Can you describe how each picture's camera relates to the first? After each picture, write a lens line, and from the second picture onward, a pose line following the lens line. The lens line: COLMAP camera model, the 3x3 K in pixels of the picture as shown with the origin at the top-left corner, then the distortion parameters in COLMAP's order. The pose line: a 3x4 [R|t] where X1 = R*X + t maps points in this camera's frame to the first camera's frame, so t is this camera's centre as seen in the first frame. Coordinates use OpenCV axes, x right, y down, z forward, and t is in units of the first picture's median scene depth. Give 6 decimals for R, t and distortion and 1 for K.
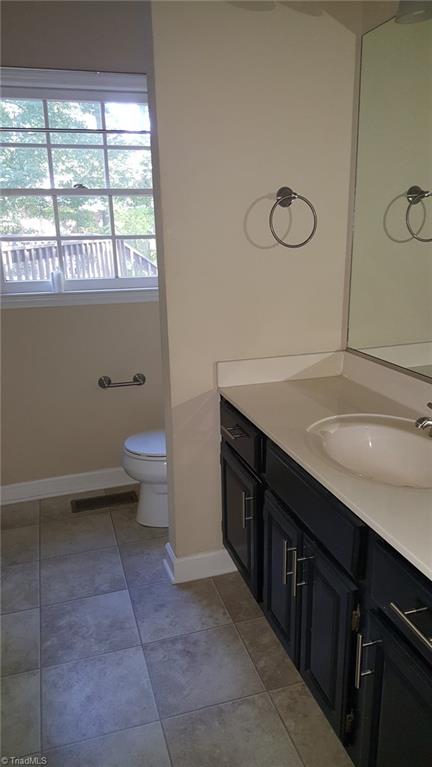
lens RADIAL K [[576.2, 0, 216.0], [0, 576.2, 383.5], [0, 0, 1]] dist [0.311601, -0.370101]
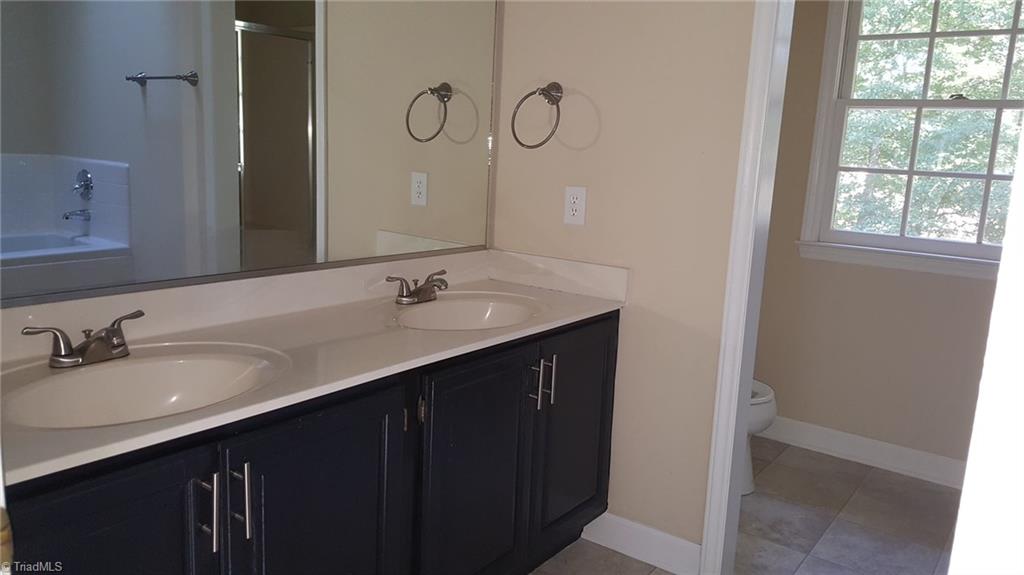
lens RADIAL K [[769.3, 0, 512.0], [0, 769.3, 287.5], [0, 0, 1]] dist [0.311601, -0.370101]
pose [[-0.598123, -0.149305, 0.787373, -0.717079], [0.198138, 0.924440, 0.325810, -0.424018], [-0.776524, 0.350883, -0.523346, 1.715536]]
